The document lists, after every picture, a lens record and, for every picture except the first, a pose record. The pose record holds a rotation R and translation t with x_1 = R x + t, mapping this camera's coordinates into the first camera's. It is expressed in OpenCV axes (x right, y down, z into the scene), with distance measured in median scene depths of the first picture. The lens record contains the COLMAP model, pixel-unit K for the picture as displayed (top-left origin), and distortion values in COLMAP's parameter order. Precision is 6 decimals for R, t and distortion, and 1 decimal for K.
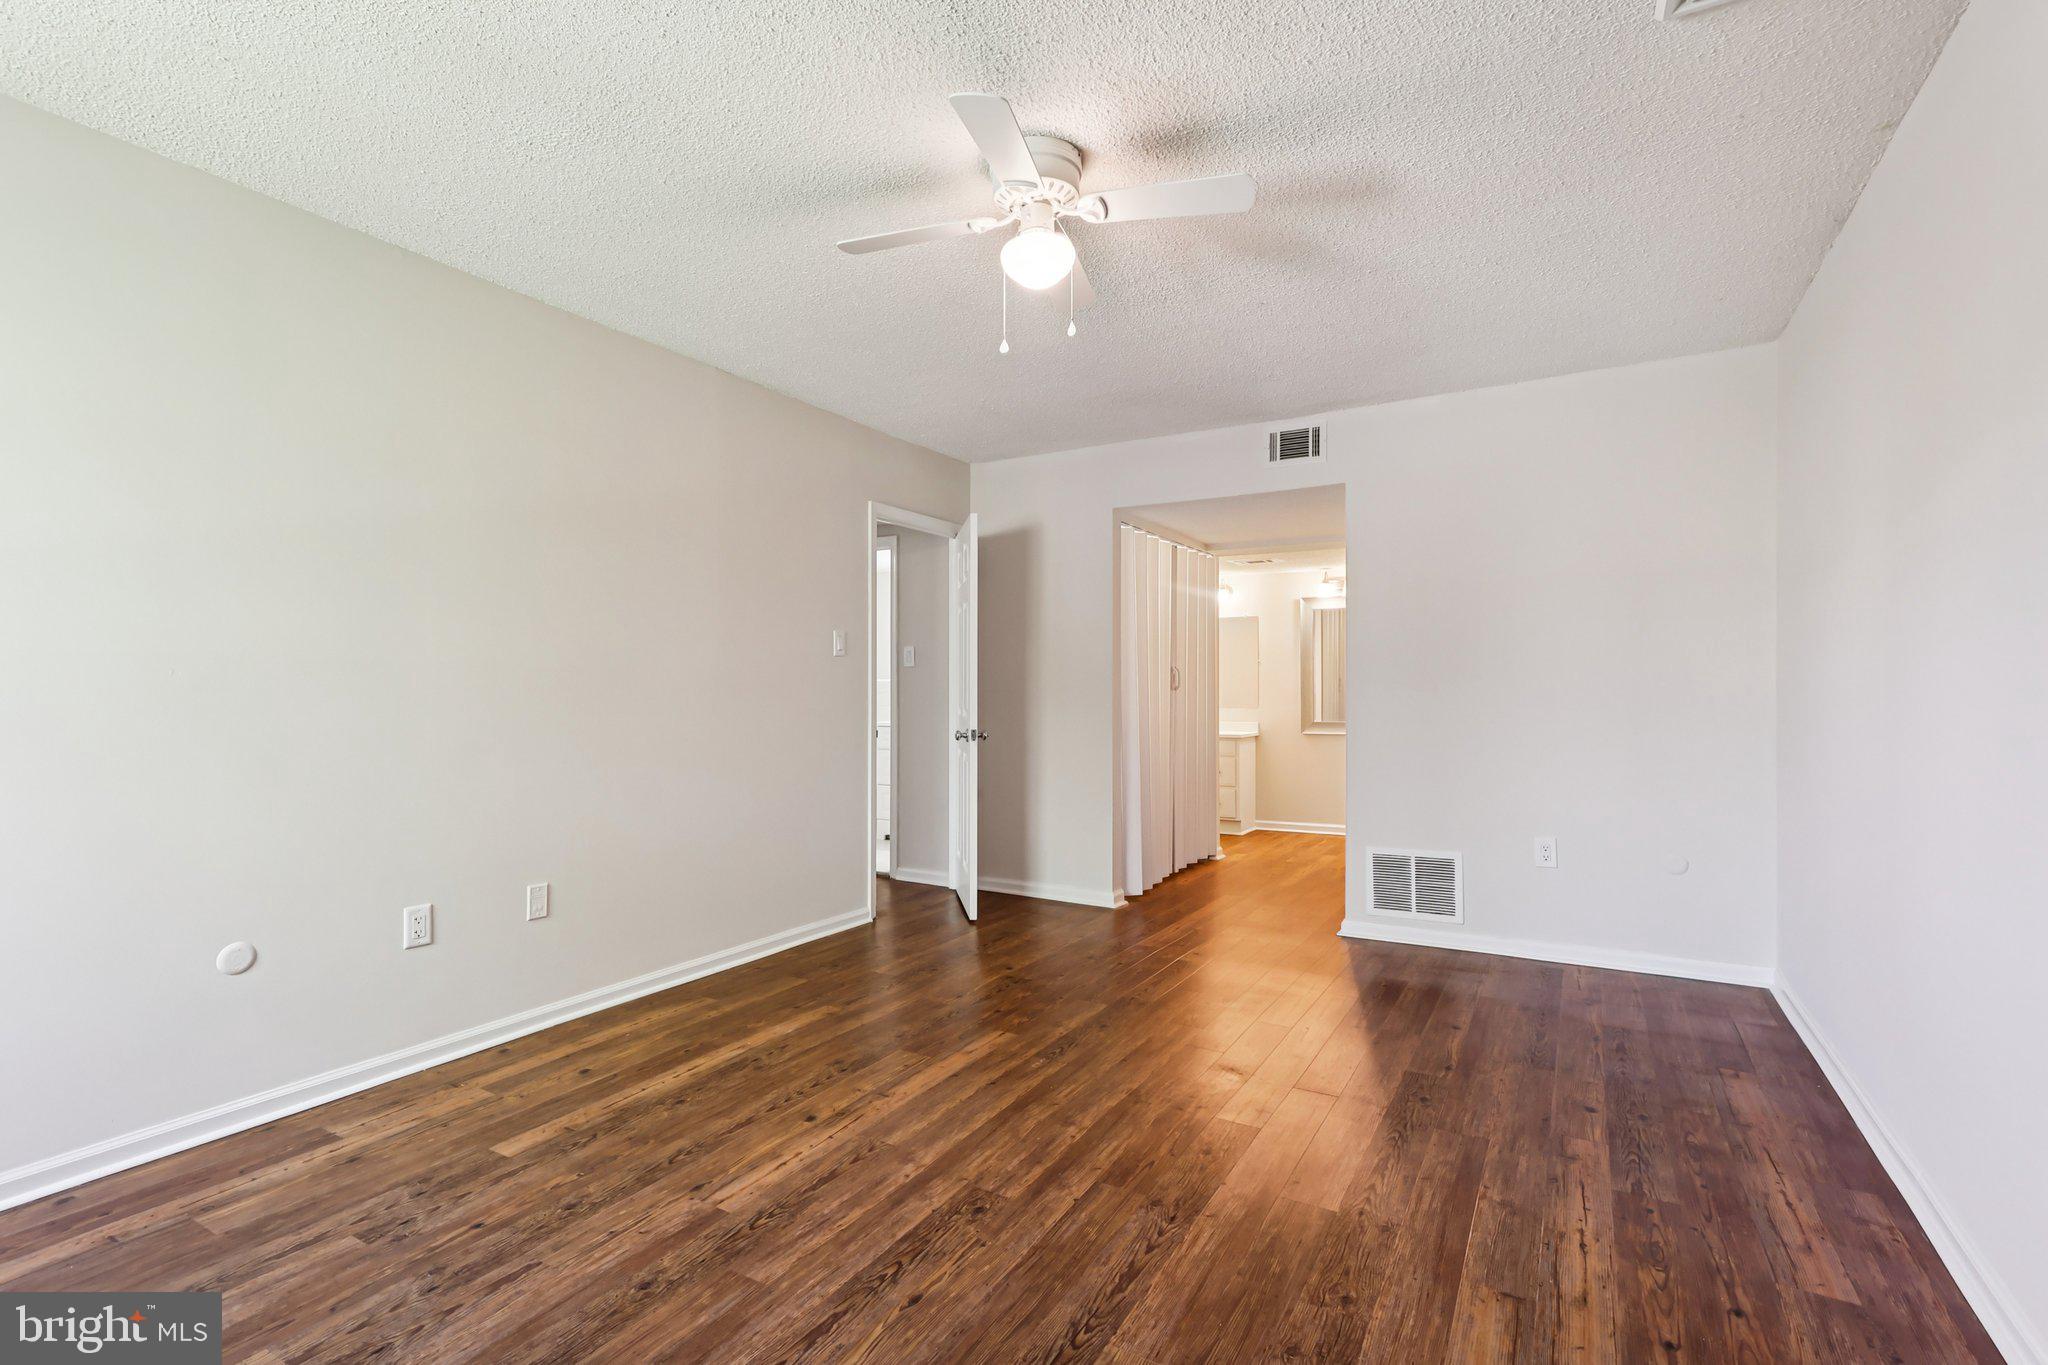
lens RADIAL K [[938.7, 0, 1019.1], [0, 938.7, 684.7], [0, 0, 1]] dist [0.011854, 0.000347]
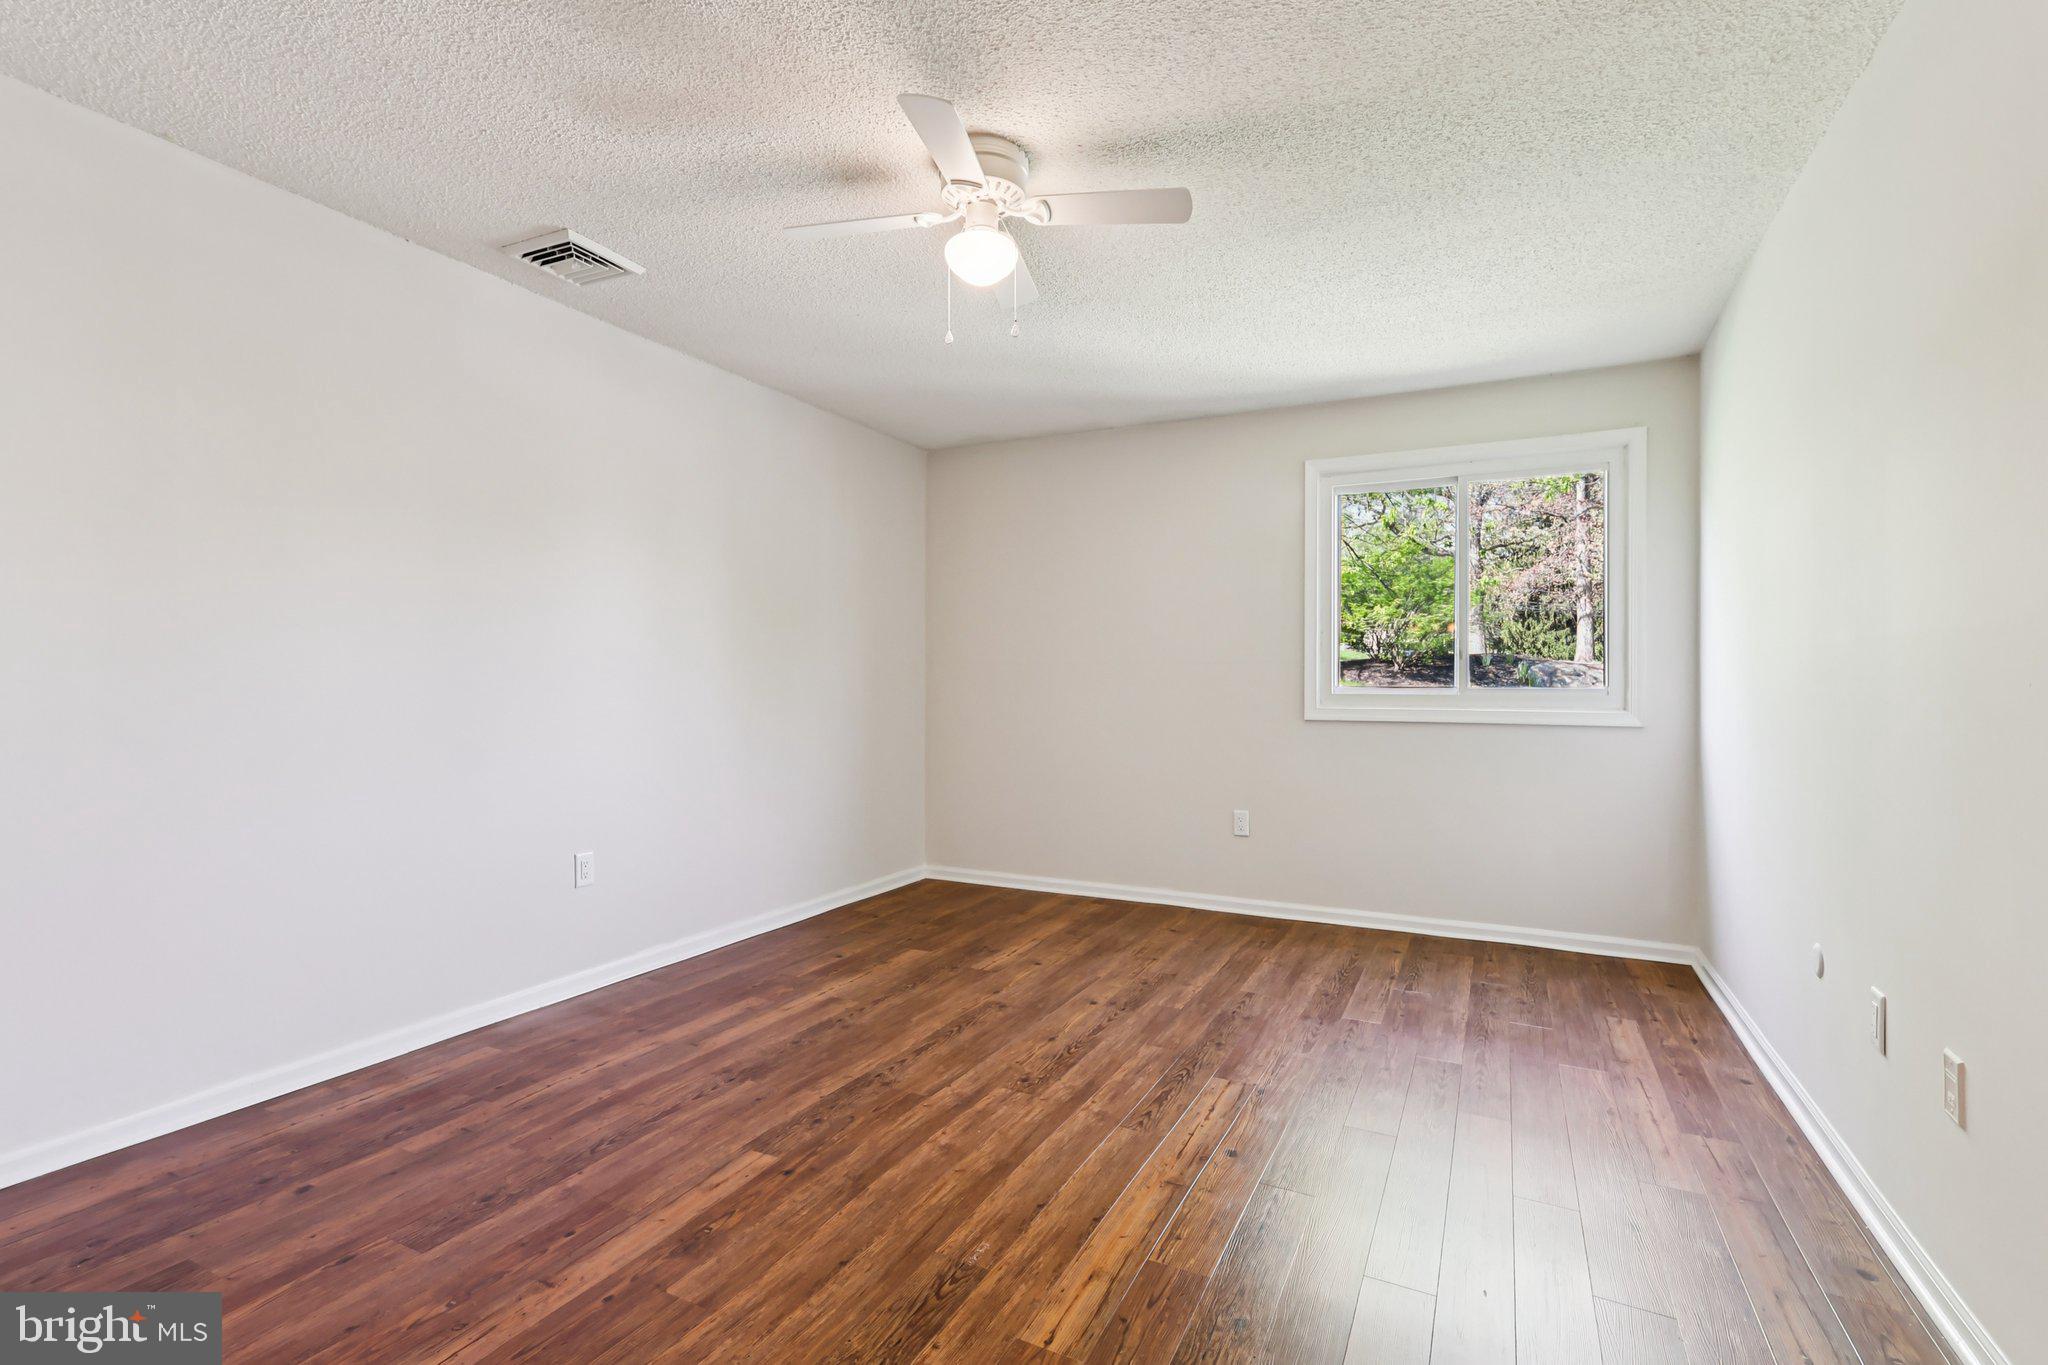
lens RADIAL K [[938.7, 0, 1023.9], [0, 938.7, 683.8], [0, 0, 1]] dist [0.011854, 0.000347]
pose [[-0.997630, -0.002029, -0.068784, 0.045965], [-0.001589, 0.999978, -0.006449, 0.018476], [0.068796, -0.006325, -0.997611, 2.159464]]
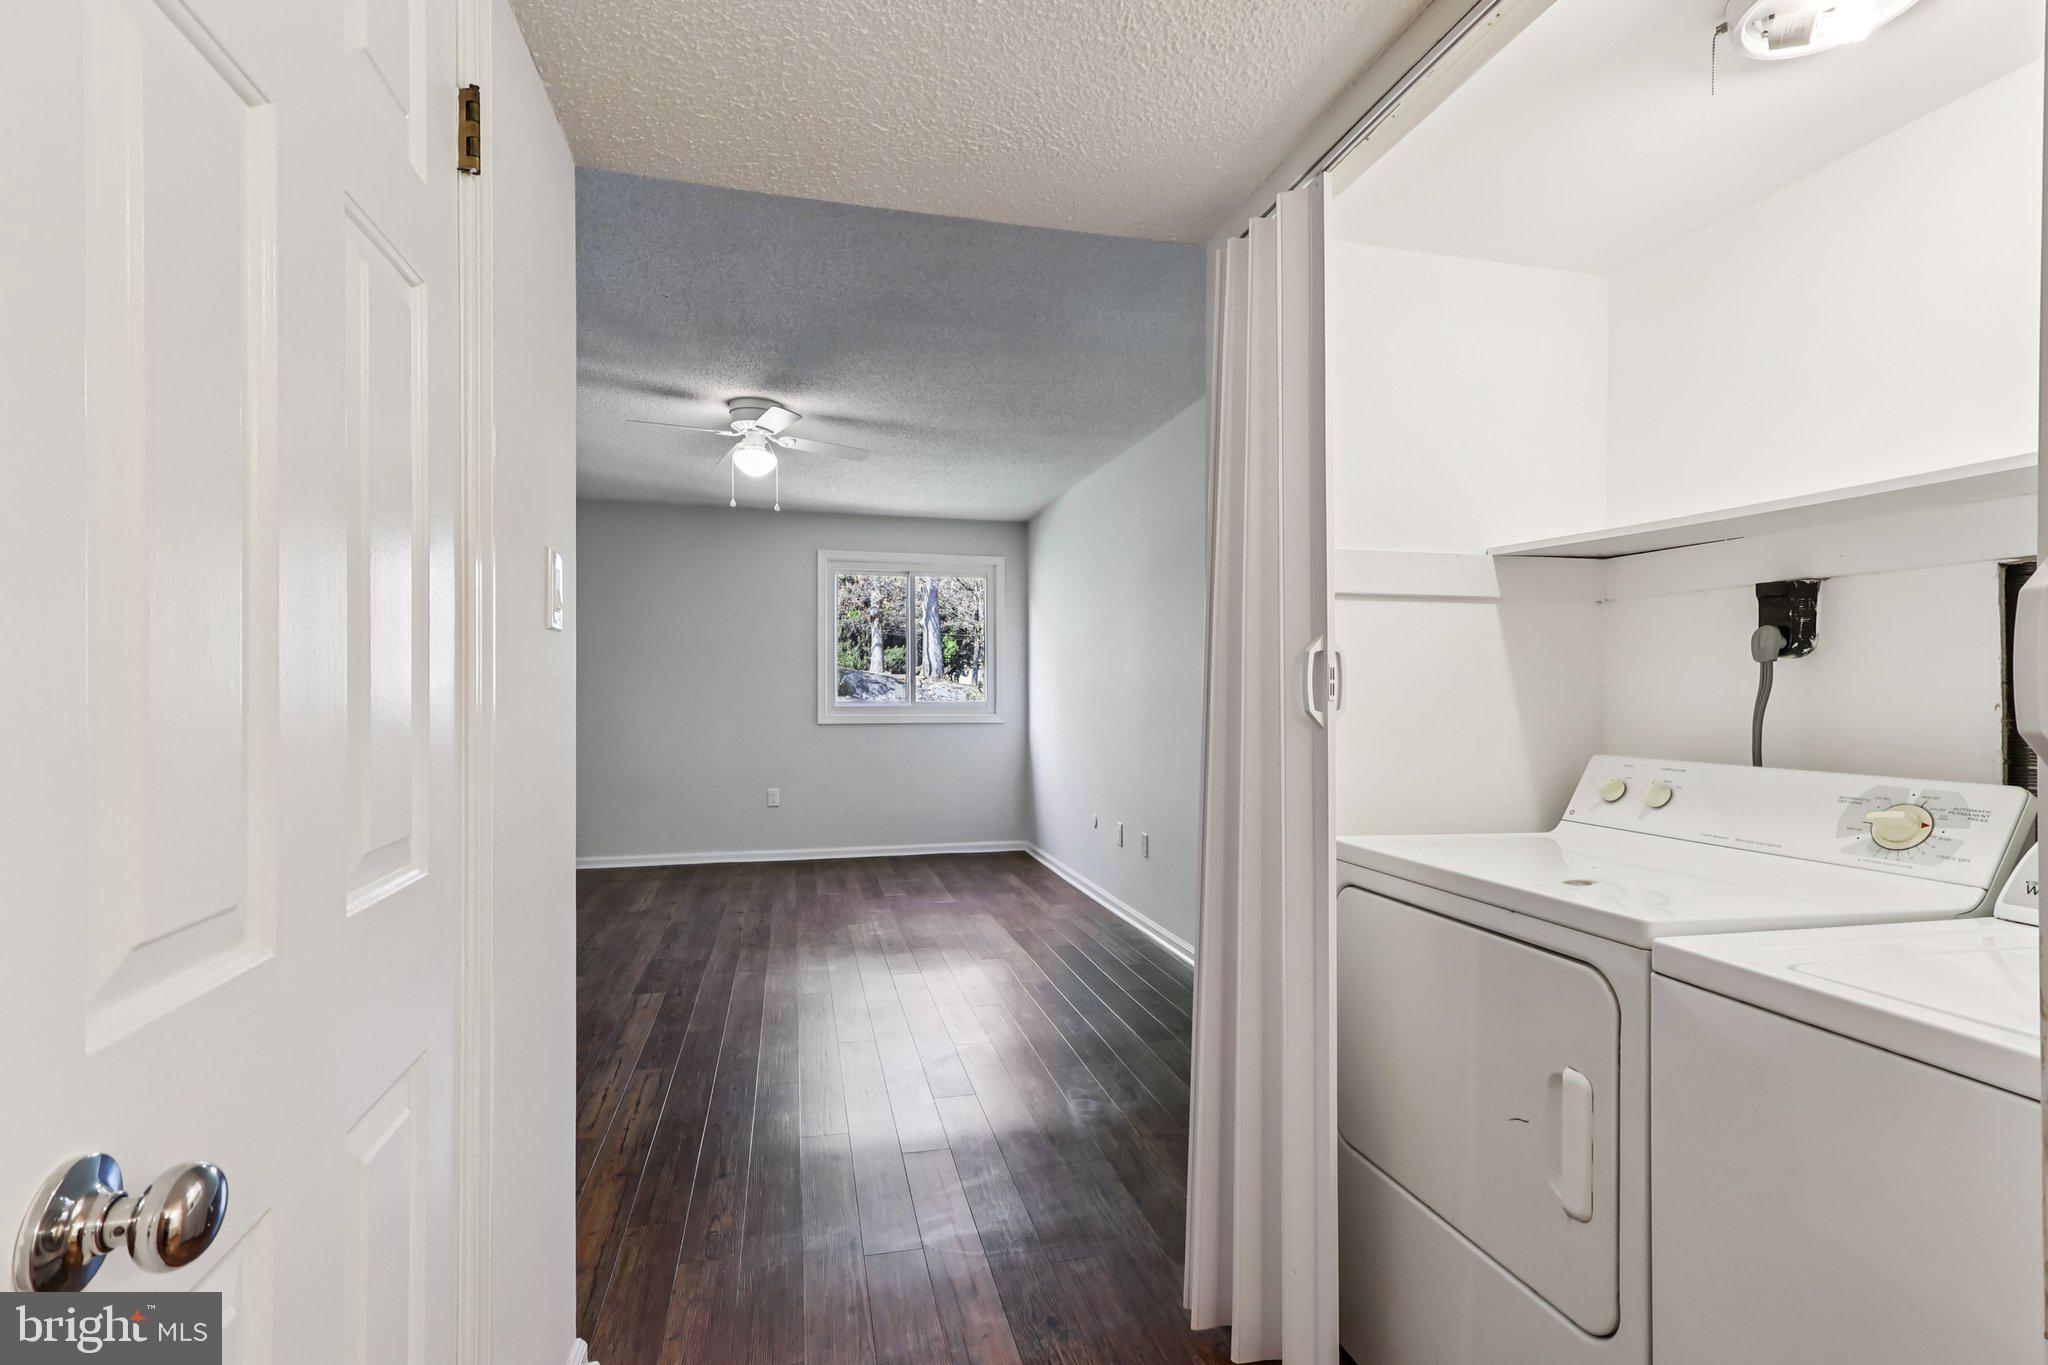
lens RADIAL K [[938.7, 0, 1021.7], [0, 938.7, 688.7], [0, 0, 1]] dist [0.011854, 0.000347]
pose [[-0.711649, -0.001544, -0.702533, 0.966217], [0.003235, 0.999980, -0.005474, -0.013201], [0.702527, -0.006168, -0.711630, 2.787142]]
